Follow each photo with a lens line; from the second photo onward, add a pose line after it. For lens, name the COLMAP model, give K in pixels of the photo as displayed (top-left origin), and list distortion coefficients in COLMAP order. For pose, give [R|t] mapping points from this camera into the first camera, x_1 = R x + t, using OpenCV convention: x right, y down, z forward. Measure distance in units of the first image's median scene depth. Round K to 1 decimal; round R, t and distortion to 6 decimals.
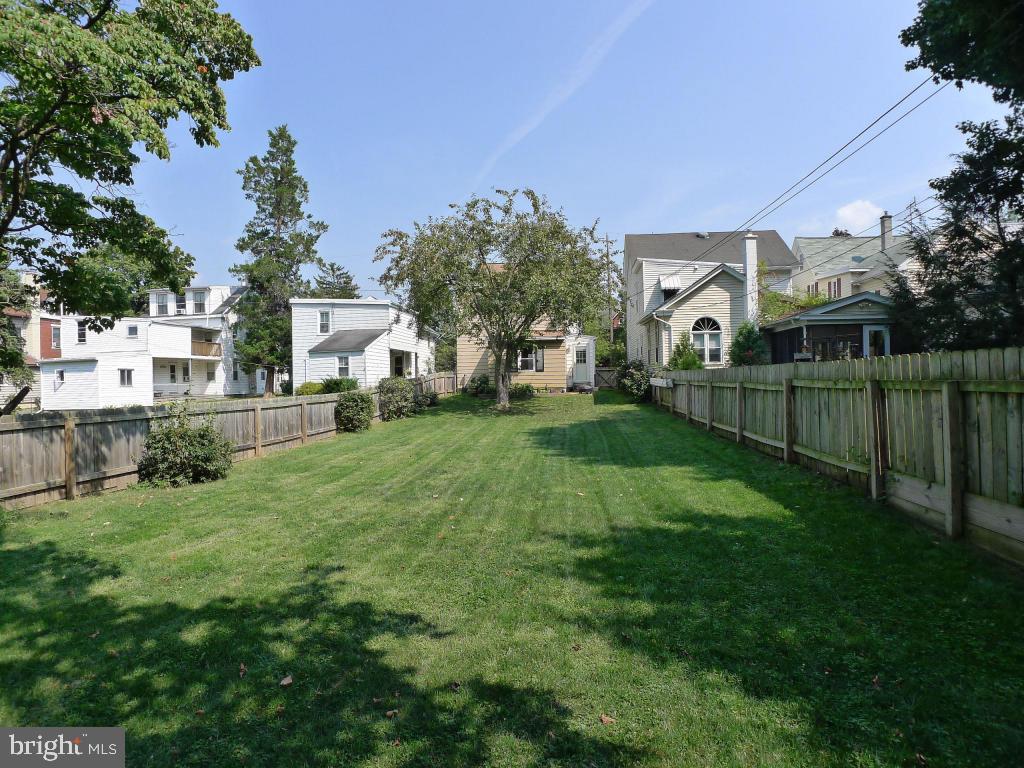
lens RADIAL K [[562.0, 0, 512.0], [0, 562.0, 384.0], [0, 0, 1]] dist [-0.108223, 0.033527]
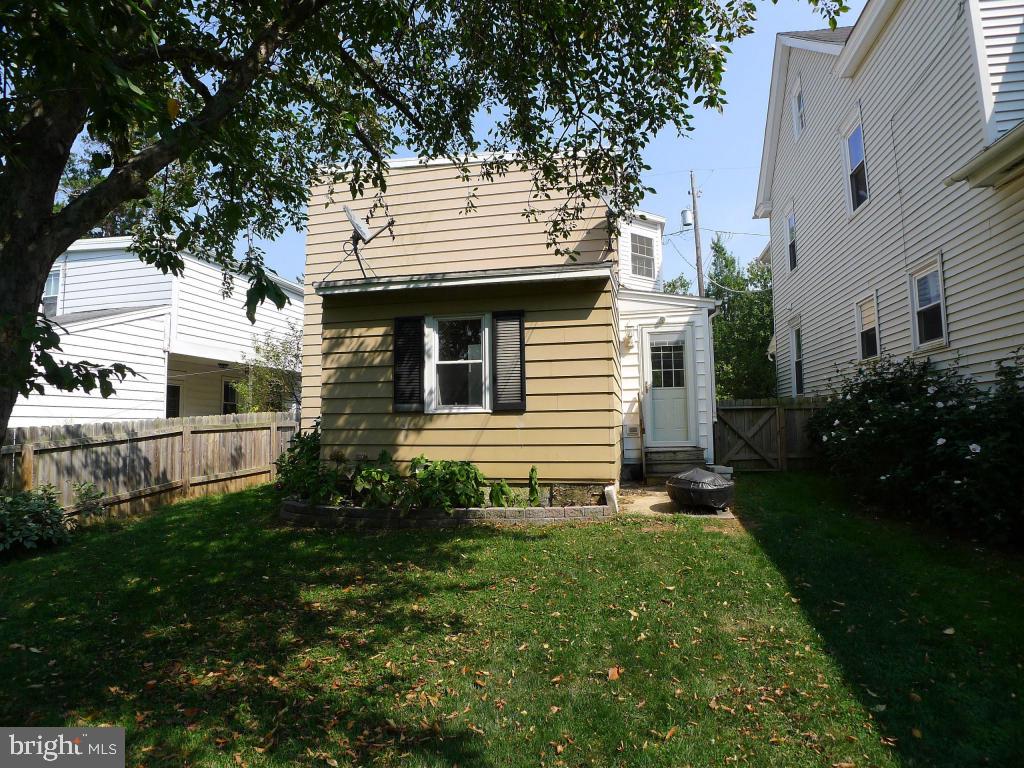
lens RADIAL K [[562.0, 0, 512.0], [0, 562.0, 384.0], [0, 0, 1]] dist [-0.108223, 0.033527]
pose [[0.994540, -0.004166, -0.104277, 0.075738], [-0.003666, 0.997191, -0.074812, -0.015852], [0.104296, 0.074786, 0.991731, 0.749031]]
